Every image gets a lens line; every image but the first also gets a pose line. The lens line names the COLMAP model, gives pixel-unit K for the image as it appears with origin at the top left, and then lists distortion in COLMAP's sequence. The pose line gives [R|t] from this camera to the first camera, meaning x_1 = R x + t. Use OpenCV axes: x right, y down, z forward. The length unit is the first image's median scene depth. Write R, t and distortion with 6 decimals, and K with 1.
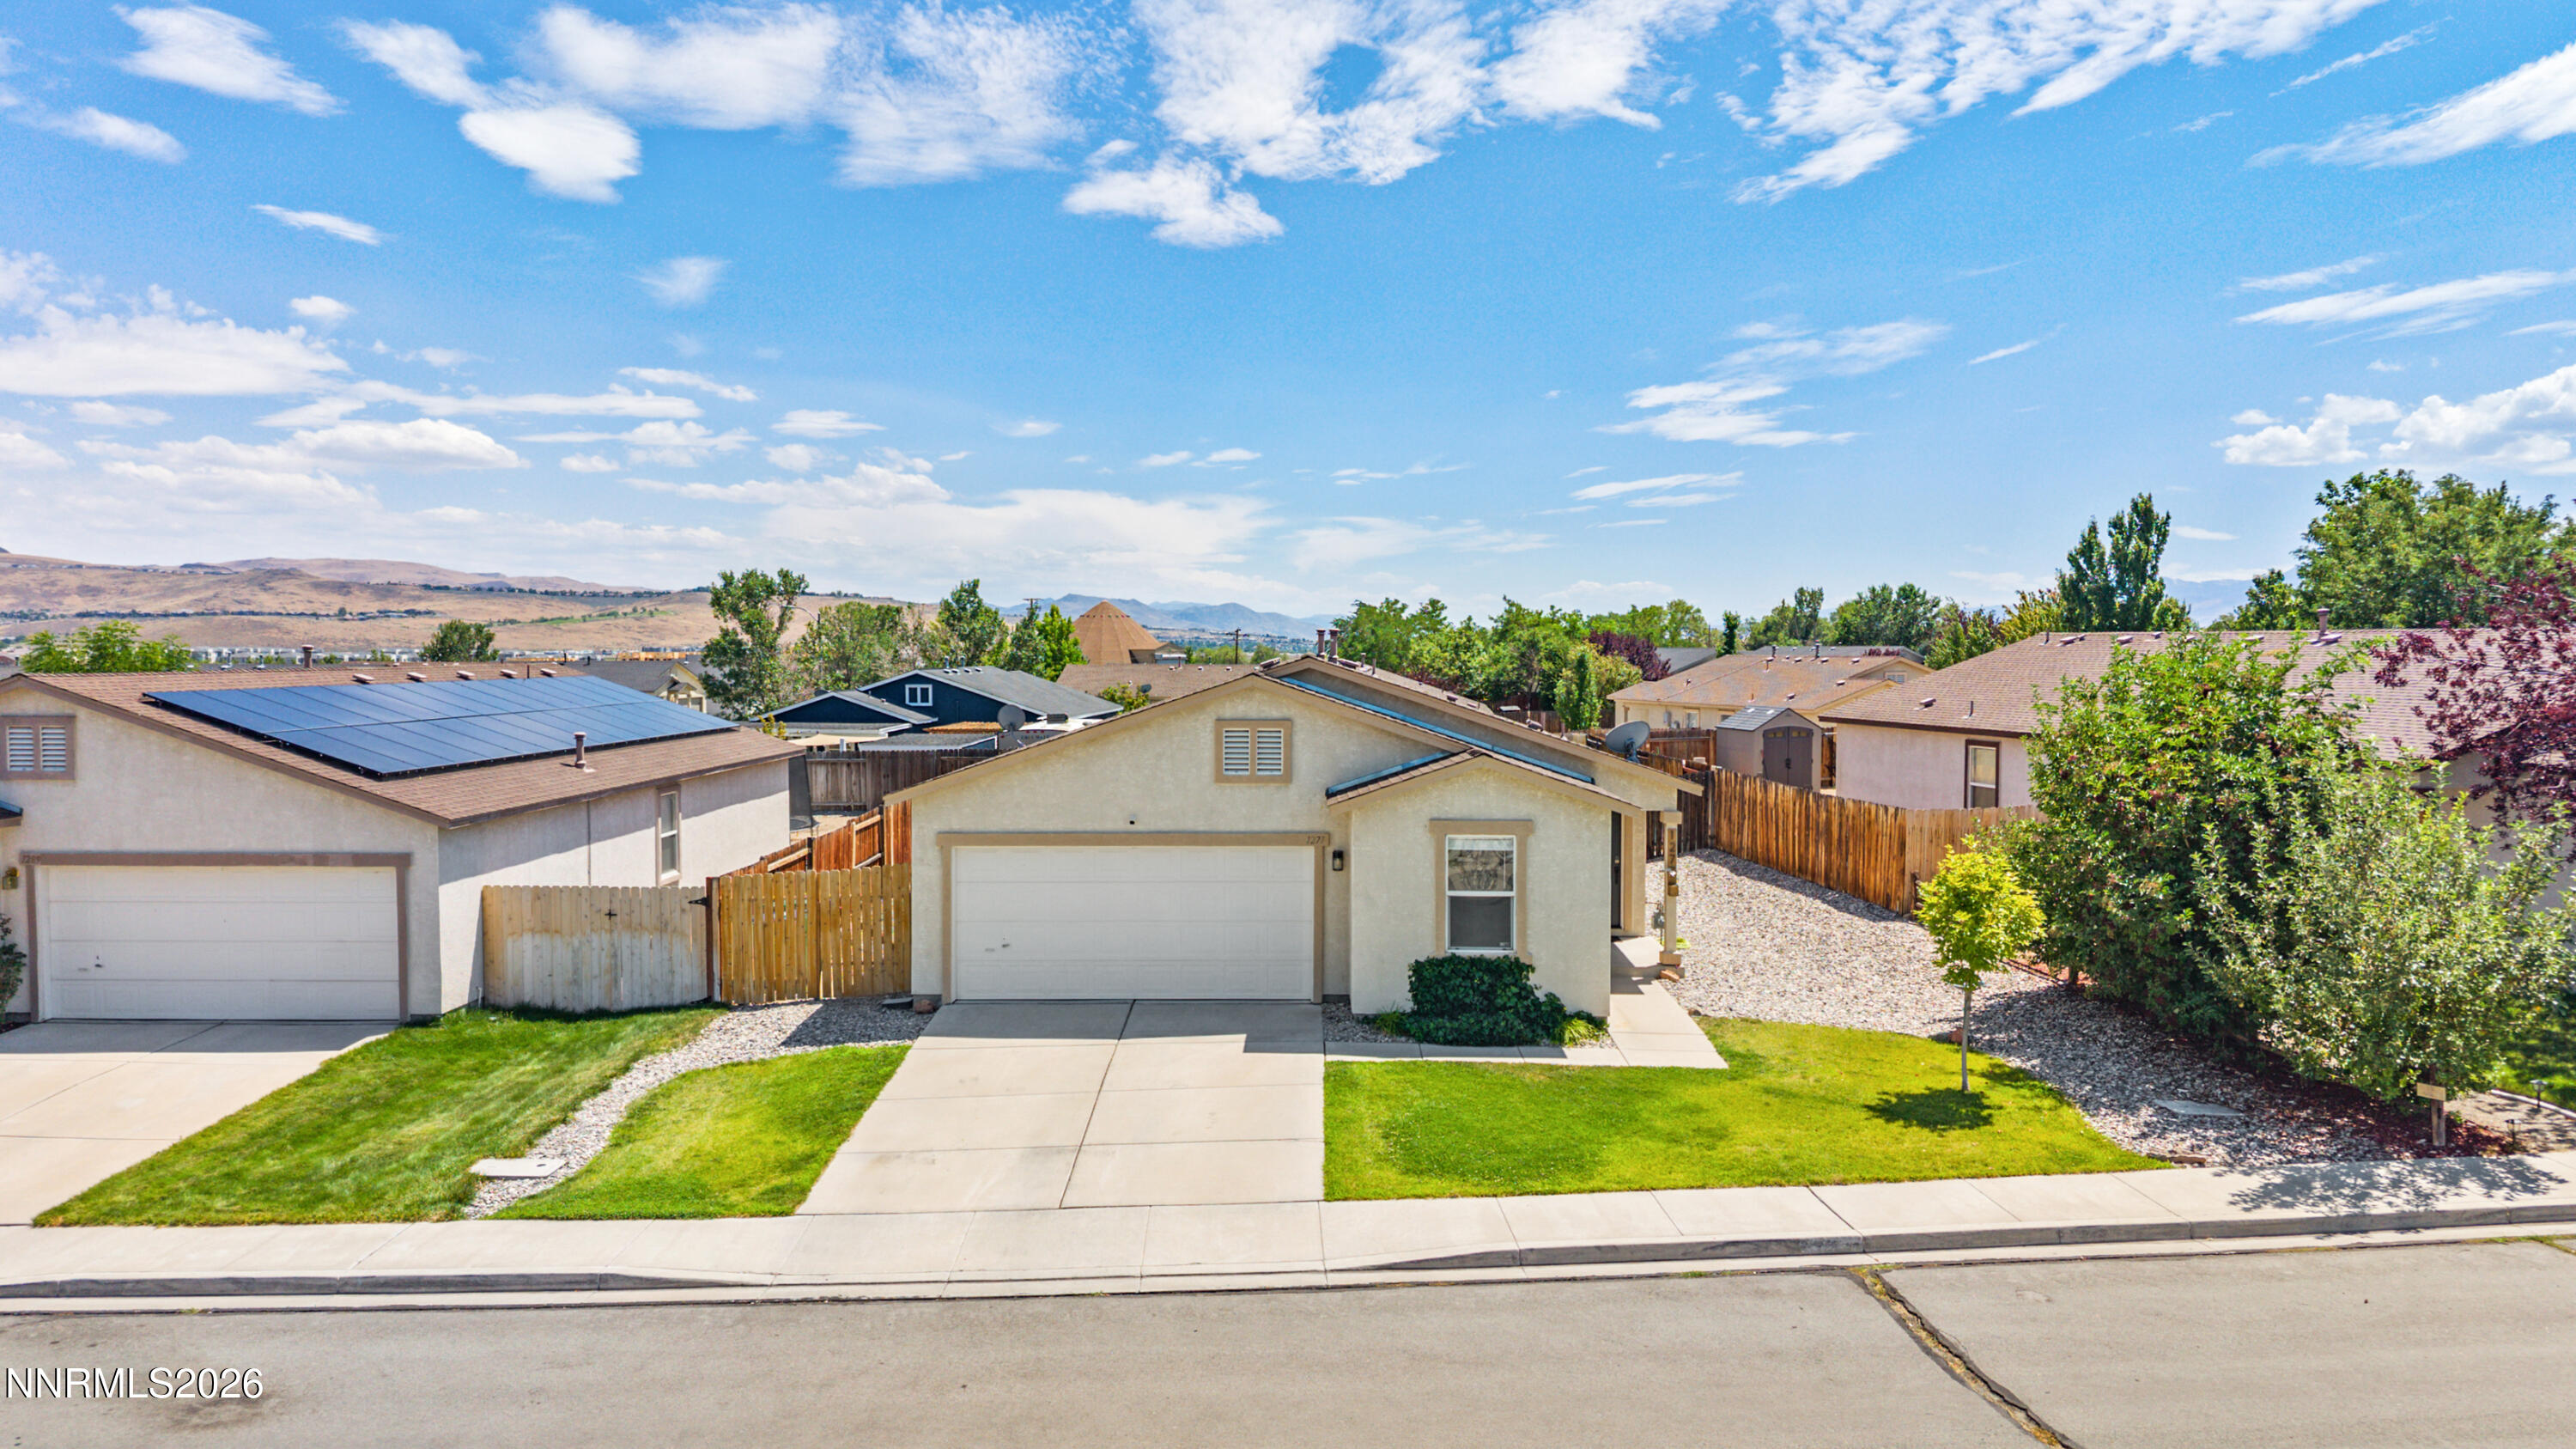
lens RADIAL K [[1689.0, 0, 1307.6], [0, 1689.0, 785.0], [0, 0, 1]] dist [0.031156, -0.036131]
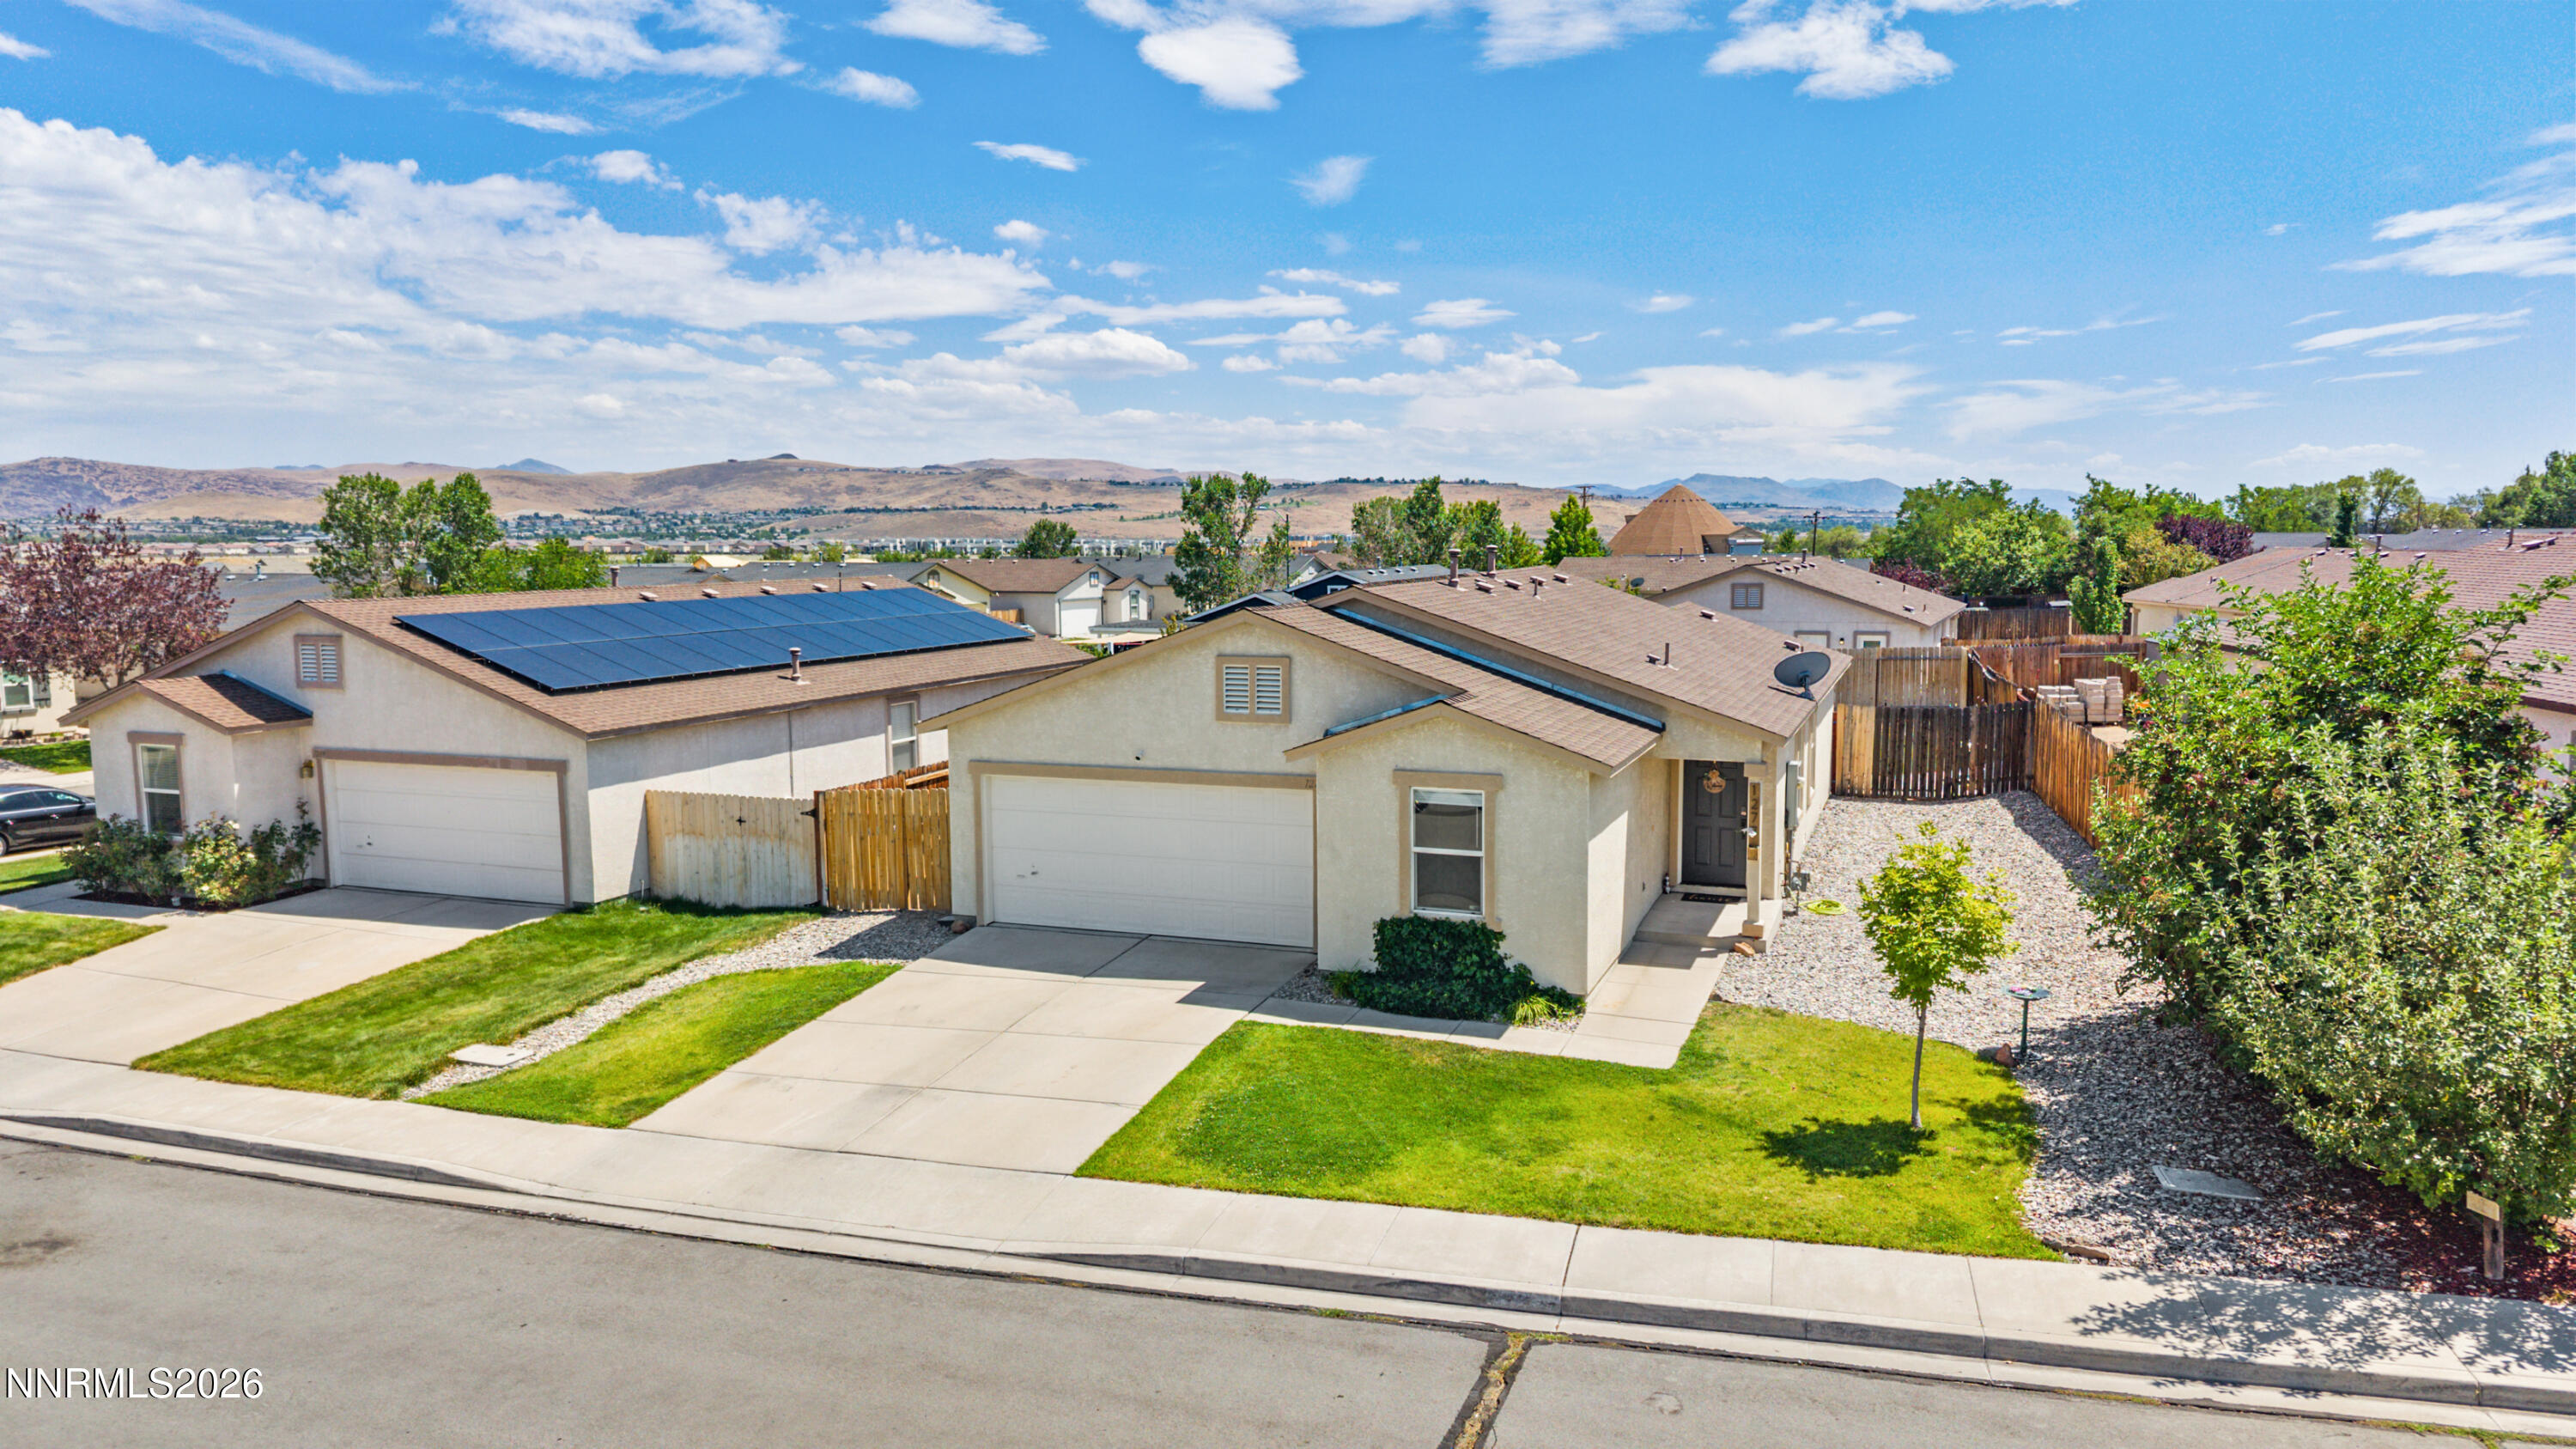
lens RADIAL K [[1689.0, 0, 1332.6], [0, 1689.0, 786.4], [0, 0, 1]] dist [0.031156, -0.036131]
pose [[0.938435, 0.042061, -0.342887, 0.318781], [-0.018364, 0.997231, 0.072068, -0.031537], [0.344968, -0.061334, 0.936608, 0.111514]]
